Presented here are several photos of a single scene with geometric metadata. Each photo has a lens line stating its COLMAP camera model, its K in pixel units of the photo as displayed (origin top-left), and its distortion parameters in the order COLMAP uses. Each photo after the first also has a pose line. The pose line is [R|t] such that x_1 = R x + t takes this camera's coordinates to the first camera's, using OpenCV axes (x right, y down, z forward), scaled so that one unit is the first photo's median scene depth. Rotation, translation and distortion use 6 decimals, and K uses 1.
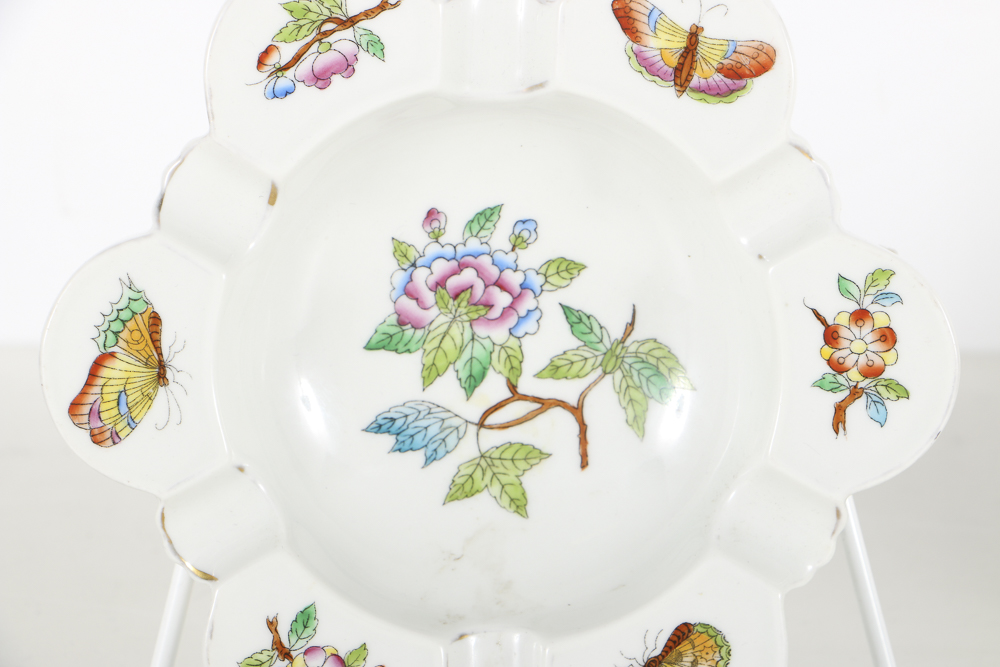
lens RADIAL K [[3830.4, 0, 500.0], [0, 3830.4, 333.5], [0, 0, 1]] dist [0.374973, 0.695828]
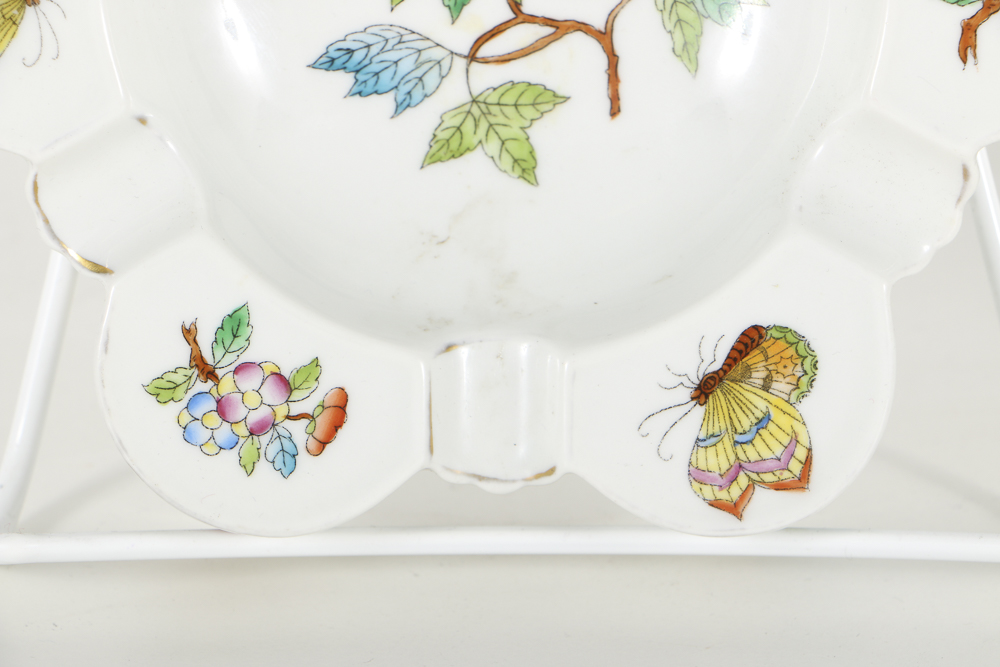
lens RADIAL K [[5907.5, 0, 500.0], [0, 5907.5, 333.5], [0, 0, 1]] dist [0.802676, 25.789272]
pose [[0.999944, -0.009731, 0.004043, -0.004846], [0.009423, 0.997489, 0.070190, -0.002666], [-0.004716, -0.070148, 0.997525, -0.122691]]
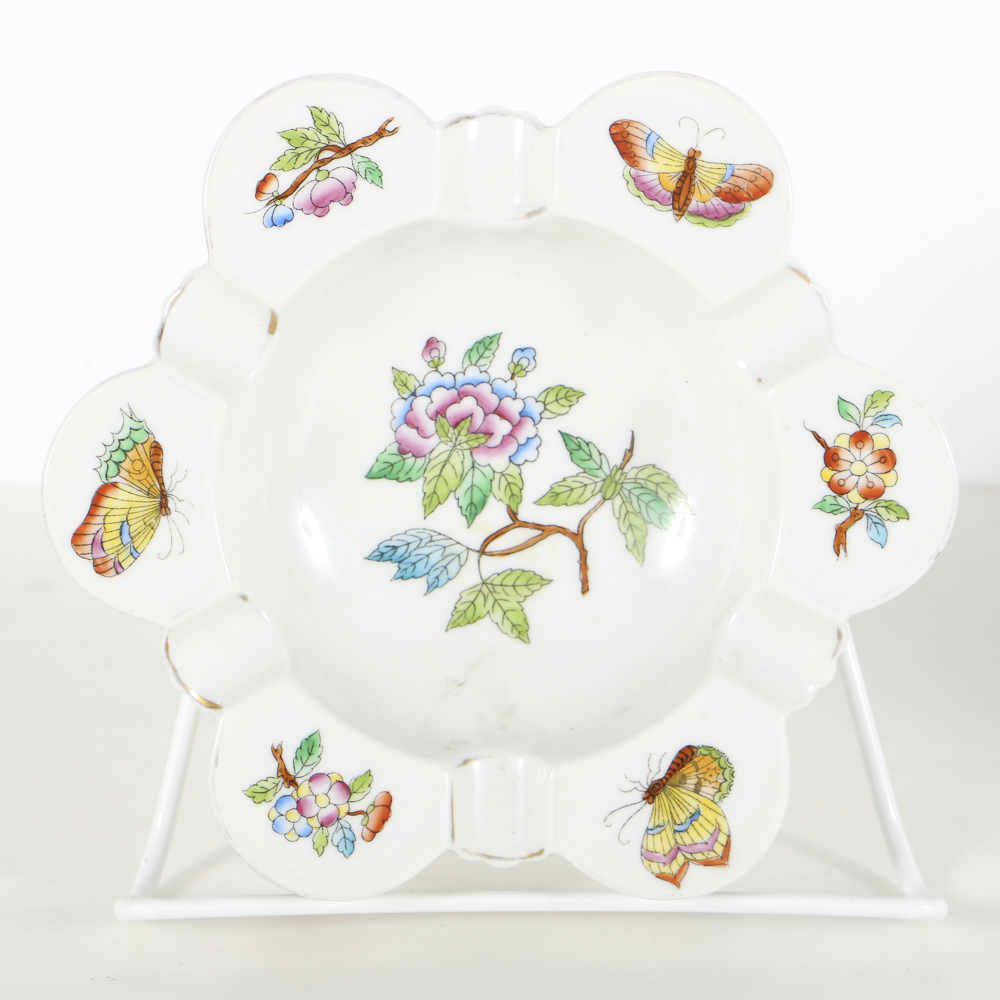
lens RADIAL K [[3093.7, 0, 516.3], [0, 3093.7, 499.4], [0, 0, 1]] dist [0.063774, 0.079472]
pose [[0.999859, -0.011122, 0.012610, -0.006322], [0.011114, 0.999938, 0.000674, 0.009898], [-0.012617, -0.000534, 0.999920, 0.191196]]
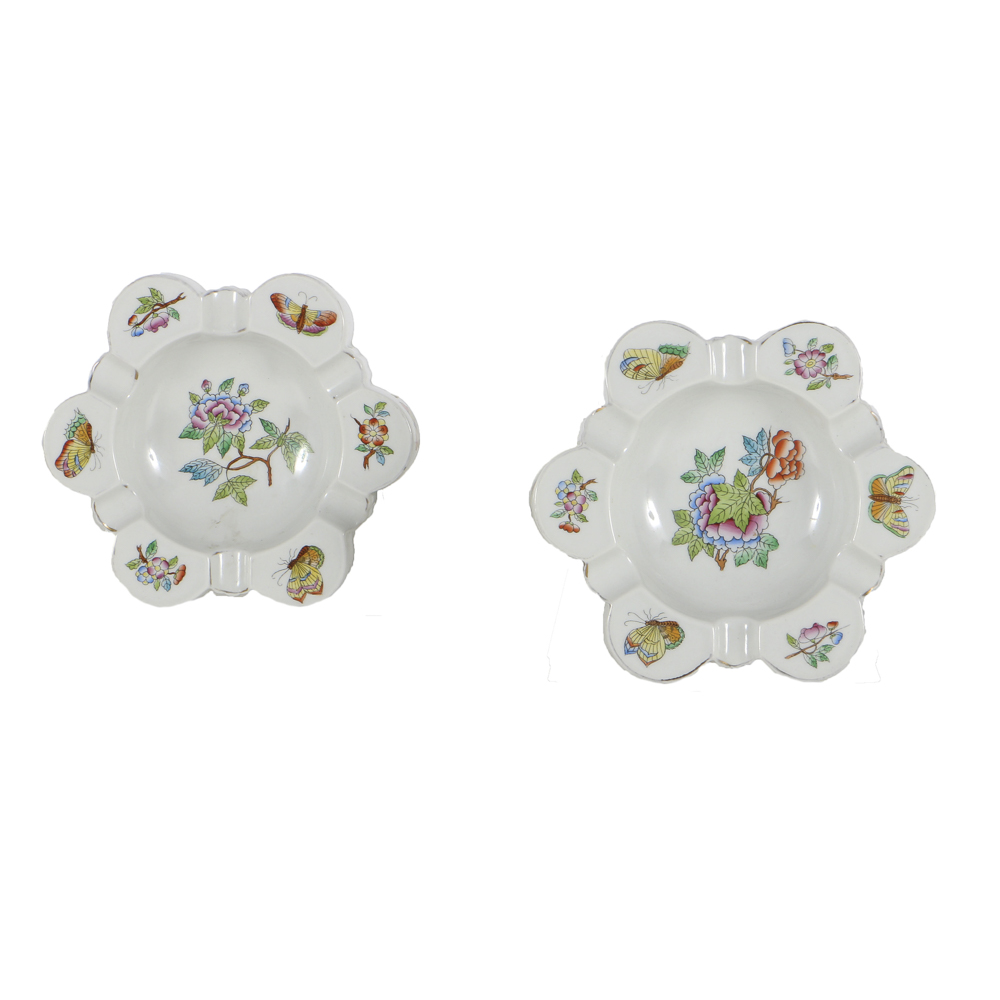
lens RADIAL K [[2558.7, 0, 500.0], [0, 2558.7, 500.0], [0, 0, 1]] dist [0.095735, -0.292019]
pose [[0.999902, -0.013919, 0.001291, 0.171559], [0.013898, 0.999789, 0.015152, 0.022444], [-0.001502, -0.015133, 0.999884, -0.651767]]
